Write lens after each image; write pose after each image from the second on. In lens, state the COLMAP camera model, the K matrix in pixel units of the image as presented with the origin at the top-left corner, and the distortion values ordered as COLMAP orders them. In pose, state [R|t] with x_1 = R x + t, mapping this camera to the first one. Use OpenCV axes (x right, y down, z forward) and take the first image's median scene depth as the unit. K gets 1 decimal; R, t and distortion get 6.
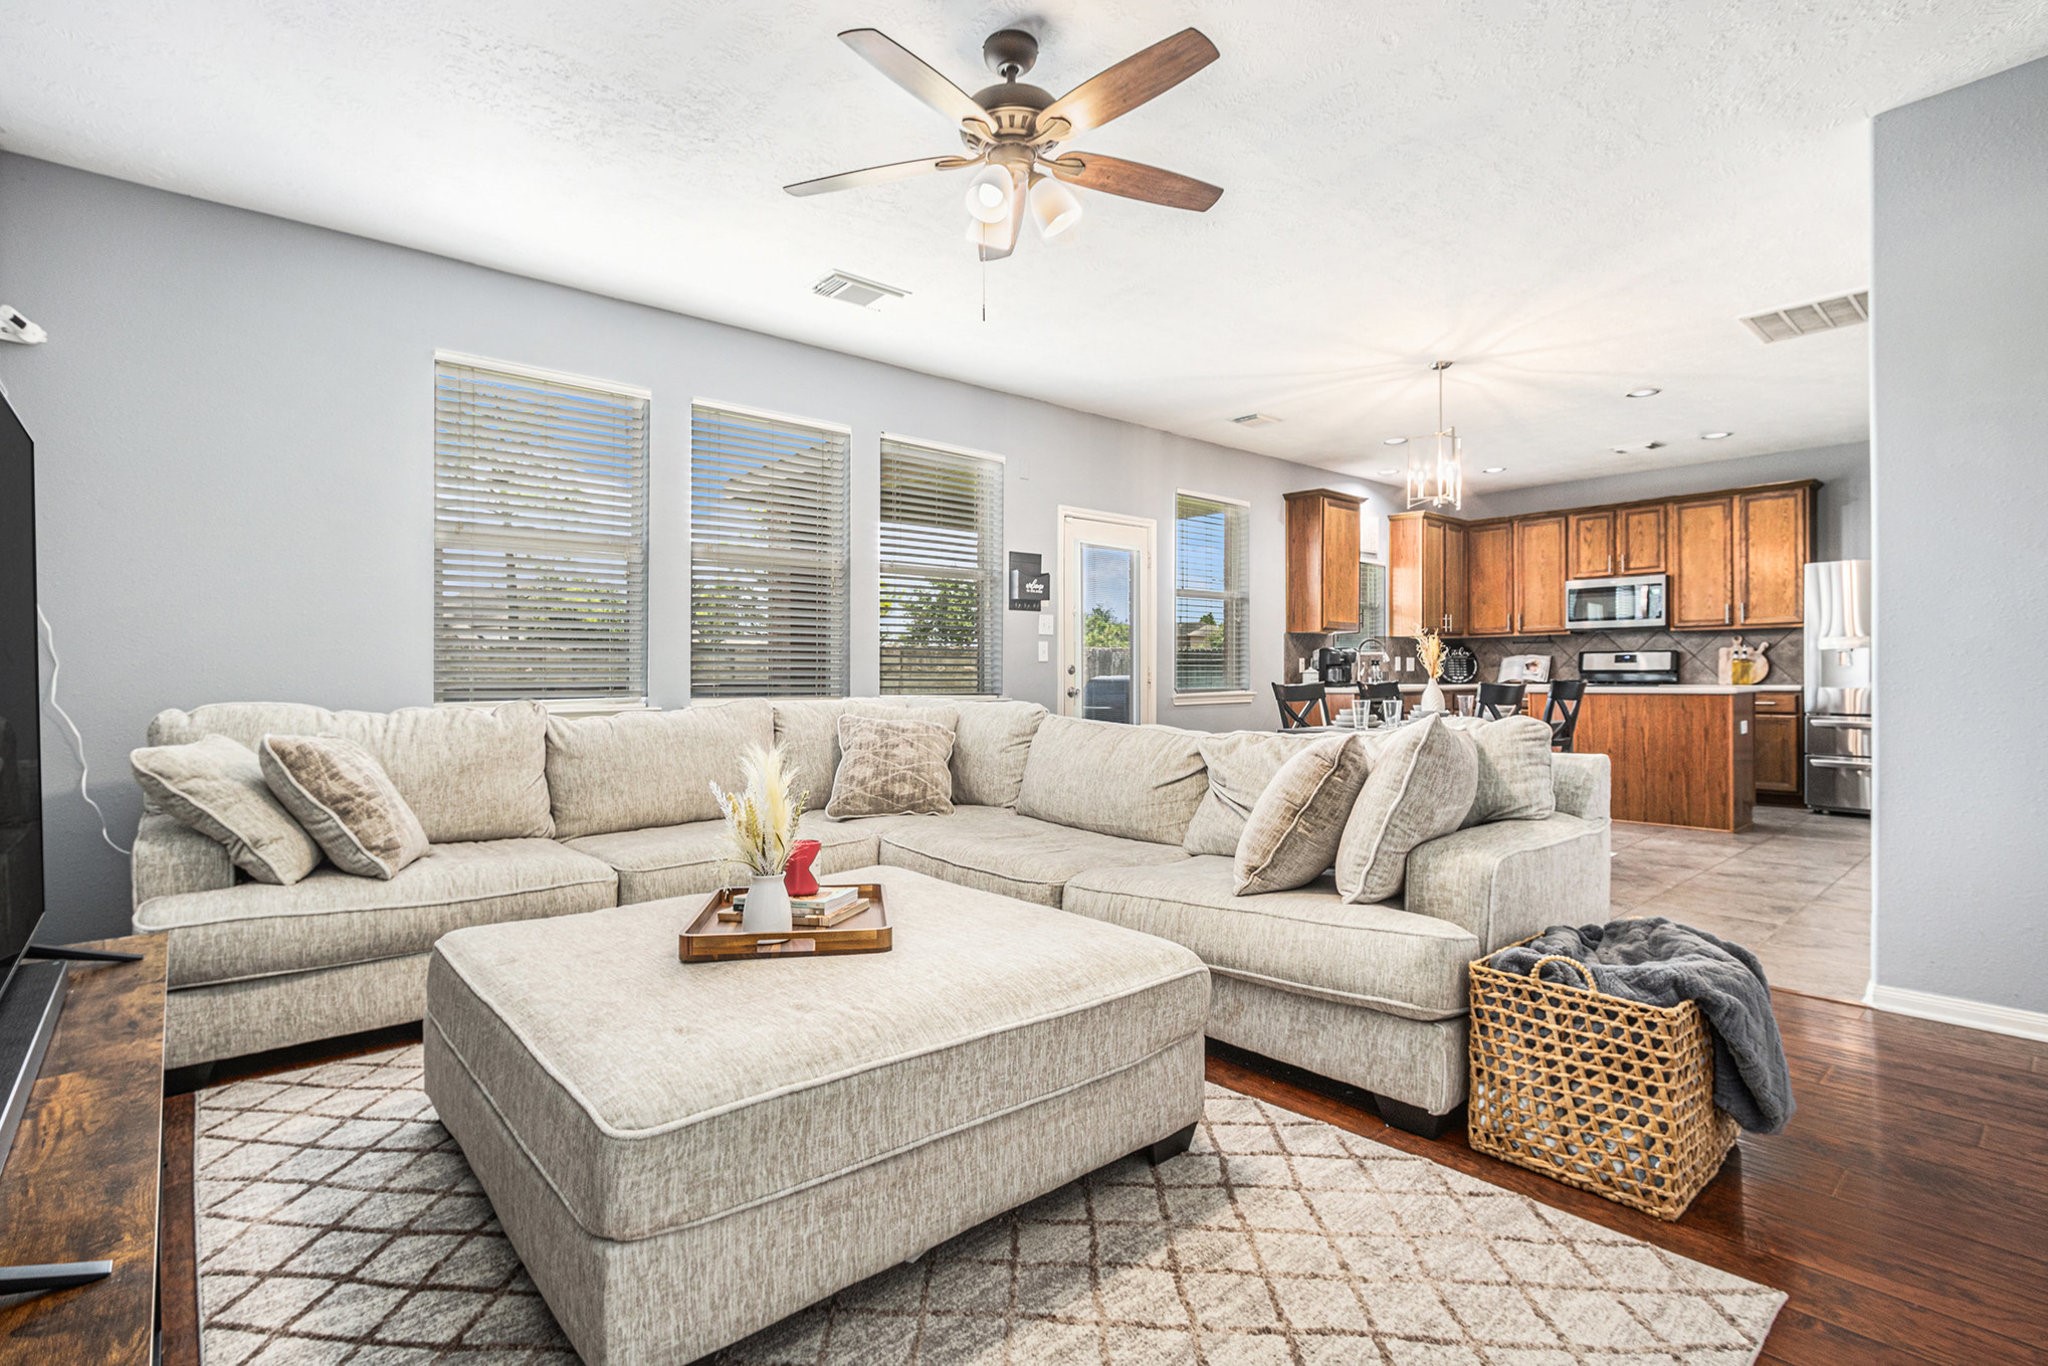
lens RADIAL K [[958.6, 0, 1006.0], [0, 958.6, 684.8], [0, 0, 1]] dist [-0.018928, 0.000189]
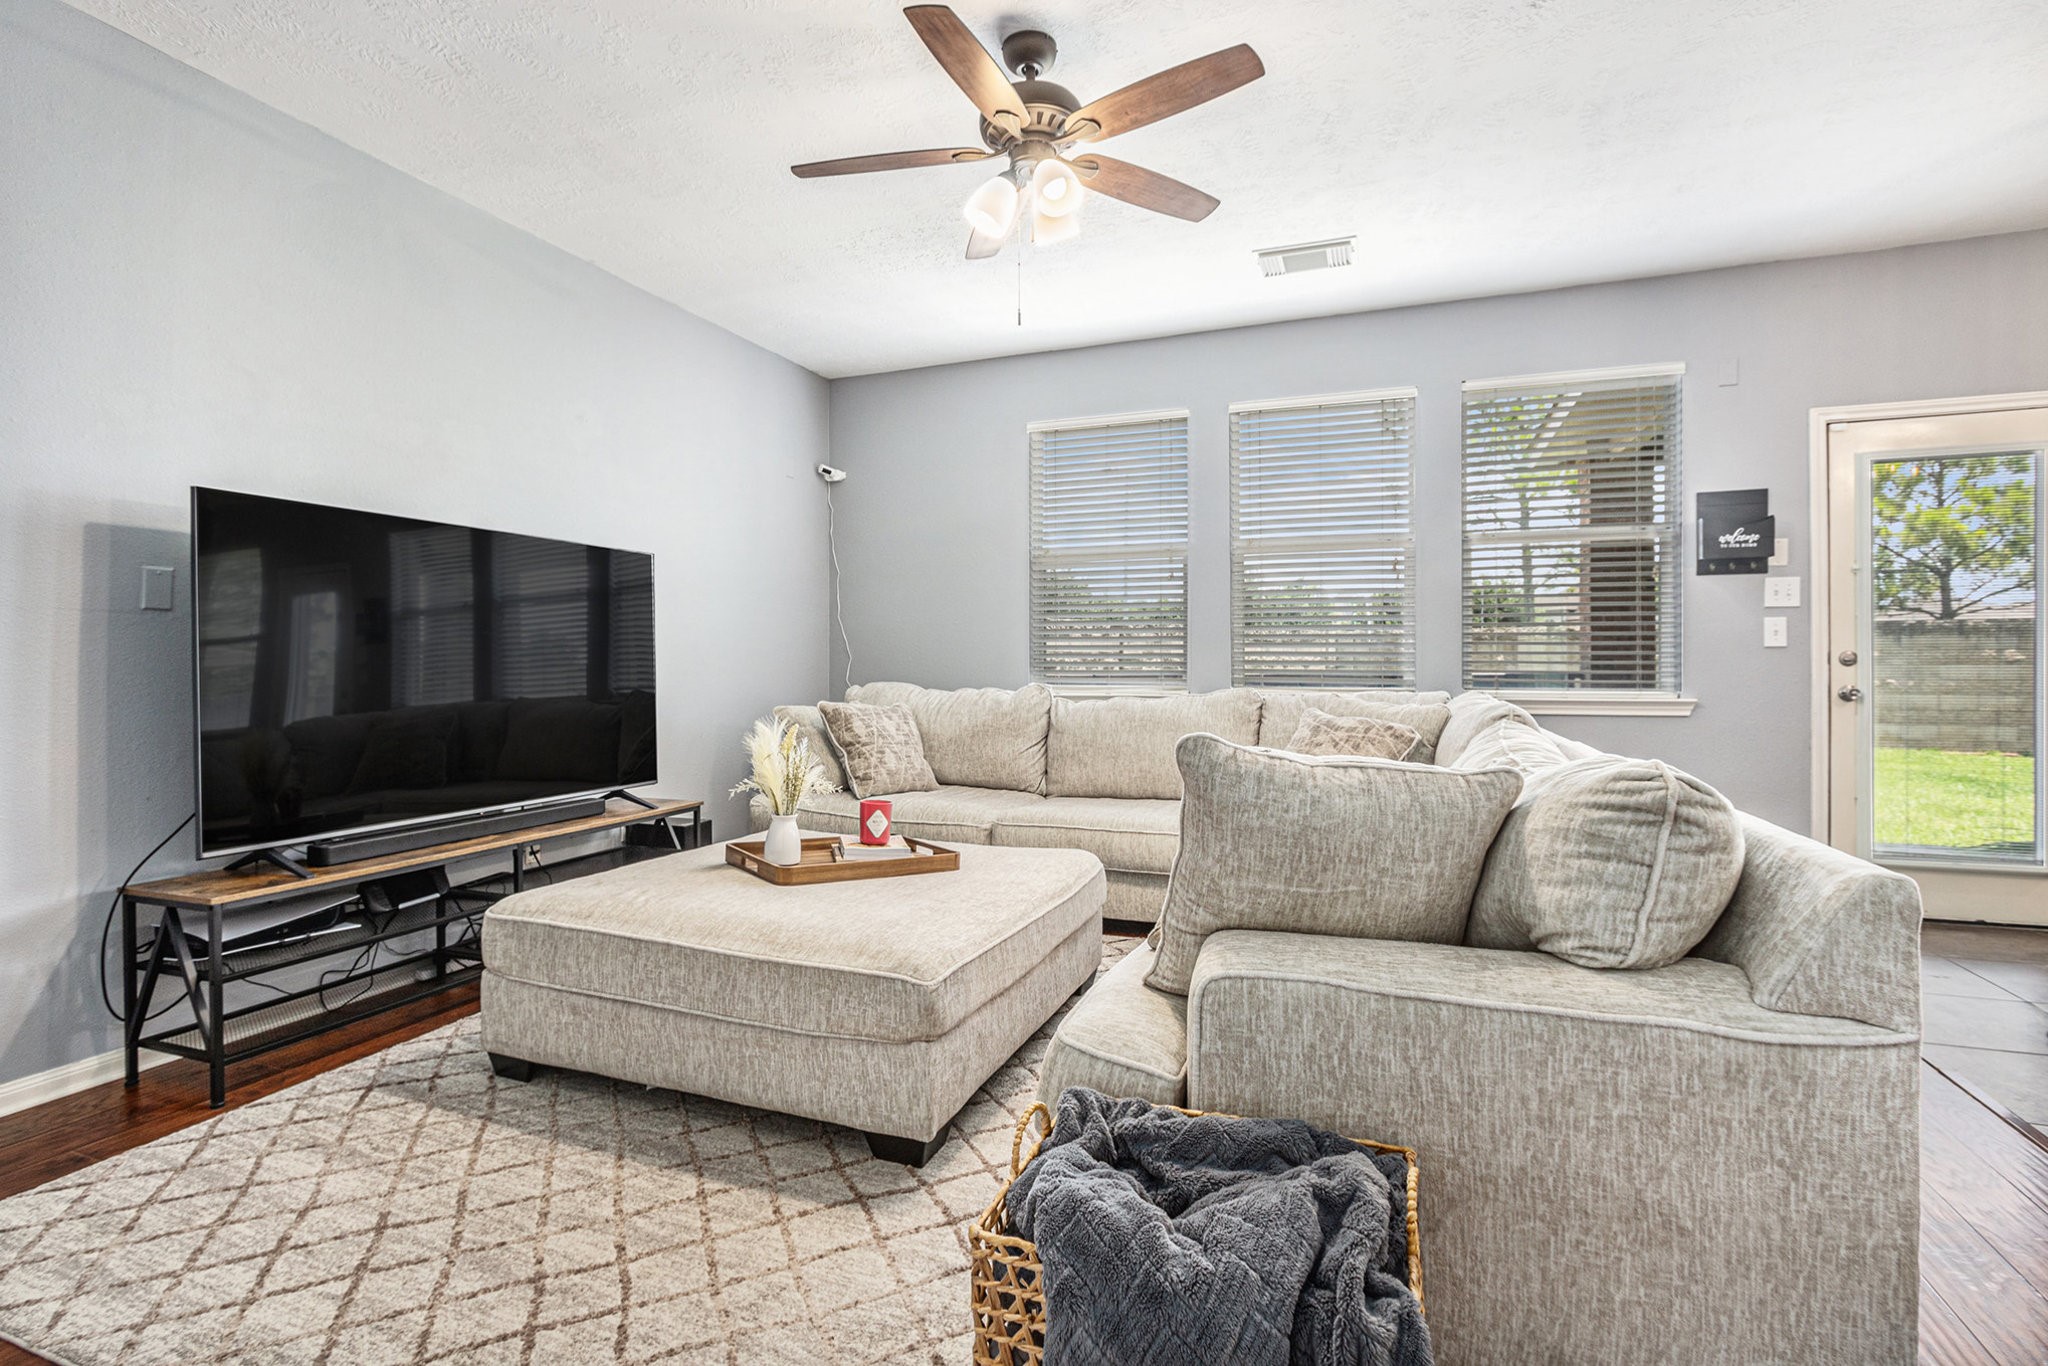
lens RADIAL K [[958.6, 0, 1018.7], [0, 958.6, 664.3], [0, 0, 1]] dist [-0.018928, 0.000189]
pose [[0.474480, 0.003367, -0.880260, 0.694186], [-0.010134, 0.999947, -0.001638, -0.011020], [0.880208, 0.009698, 0.474489, 0.404638]]
